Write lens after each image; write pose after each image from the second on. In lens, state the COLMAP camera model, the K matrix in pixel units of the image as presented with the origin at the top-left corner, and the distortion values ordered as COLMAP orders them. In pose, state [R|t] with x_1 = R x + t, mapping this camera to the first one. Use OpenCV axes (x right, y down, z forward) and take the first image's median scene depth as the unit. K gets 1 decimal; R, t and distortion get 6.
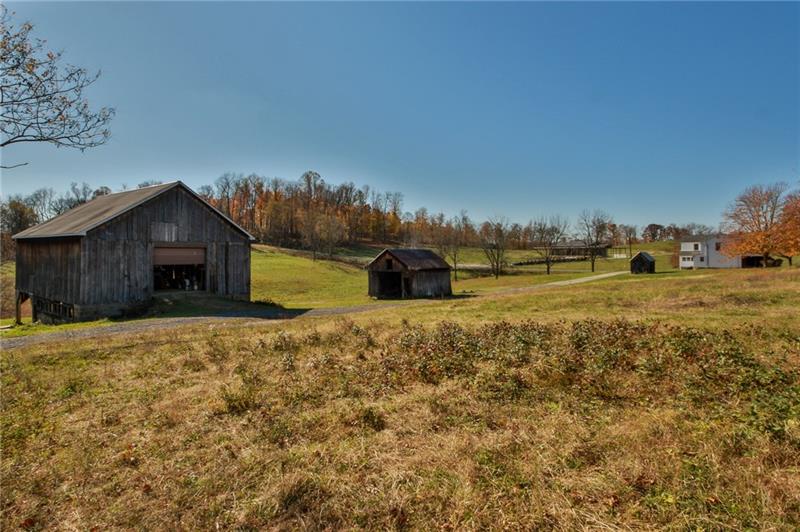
lens RADIAL K [[448.0, 0, 400.0], [0, 448.0, 266.0], [0, 0, 1]] dist [-0.001130, -0.020951]
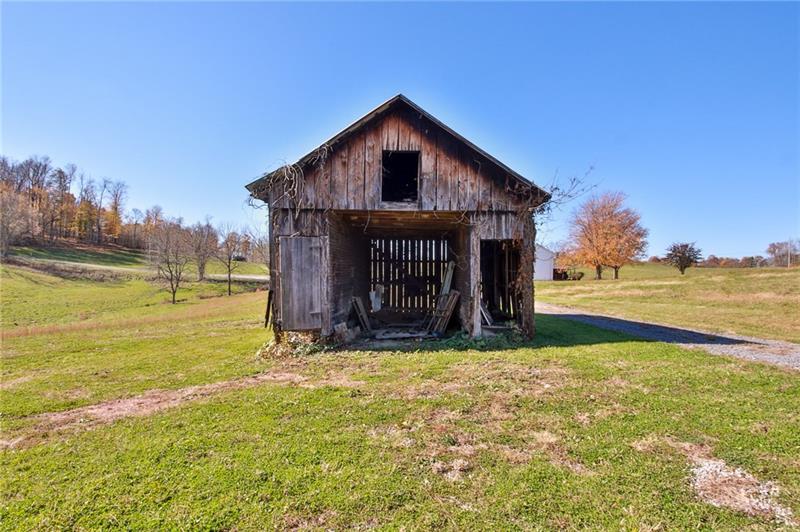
lens RADIAL K [[448.0, 0, 400.0], [0, 448.0, 266.0], [0, 0, 1]] dist [-0.001130, -0.020951]
pose [[0.835199, 0.036445, 0.548738, -0.021210], [-0.012531, 0.998804, -0.047264, 0.007348], [-0.549804, 0.032599, 0.834657, 0.132777]]
